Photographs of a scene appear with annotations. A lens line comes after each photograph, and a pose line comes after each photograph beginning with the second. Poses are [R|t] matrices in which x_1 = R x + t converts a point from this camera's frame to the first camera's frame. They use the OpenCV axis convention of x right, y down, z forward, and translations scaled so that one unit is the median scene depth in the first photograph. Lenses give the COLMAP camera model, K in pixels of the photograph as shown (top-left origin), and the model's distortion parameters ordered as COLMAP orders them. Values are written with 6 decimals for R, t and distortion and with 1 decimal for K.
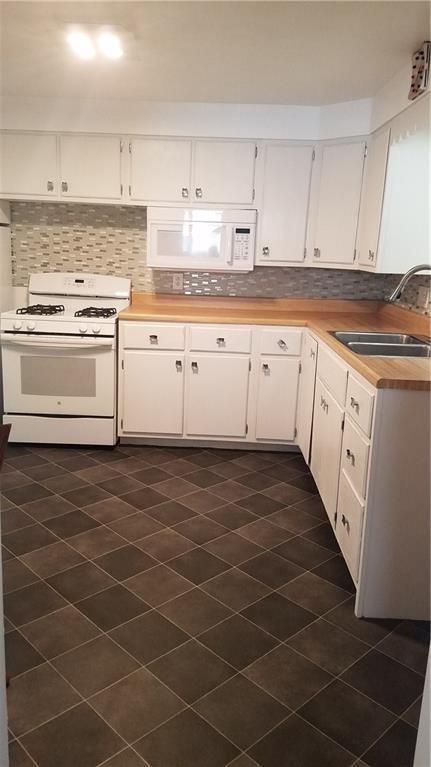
lens RADIAL K [[578.3, 0, 212.0], [0, 578.3, 382.6], [0, 0, 1]] dist [0.045350, -0.085037]
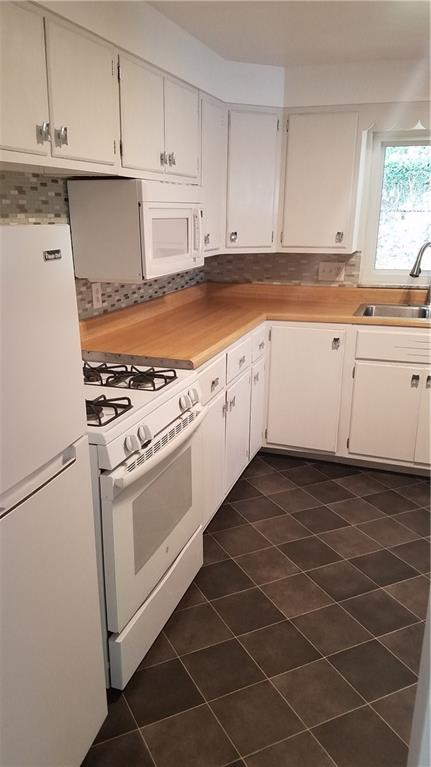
lens RADIAL K [[578.3, 0, 212.8], [0, 578.3, 384.8], [0, 0, 1]] dist [0.045350, -0.085037]
pose [[0.306181, -0.314166, 0.898639, -0.698578], [0.213969, 0.942533, 0.256609, -0.247212], [-0.927615, 0.113712, 0.355808, 0.759950]]
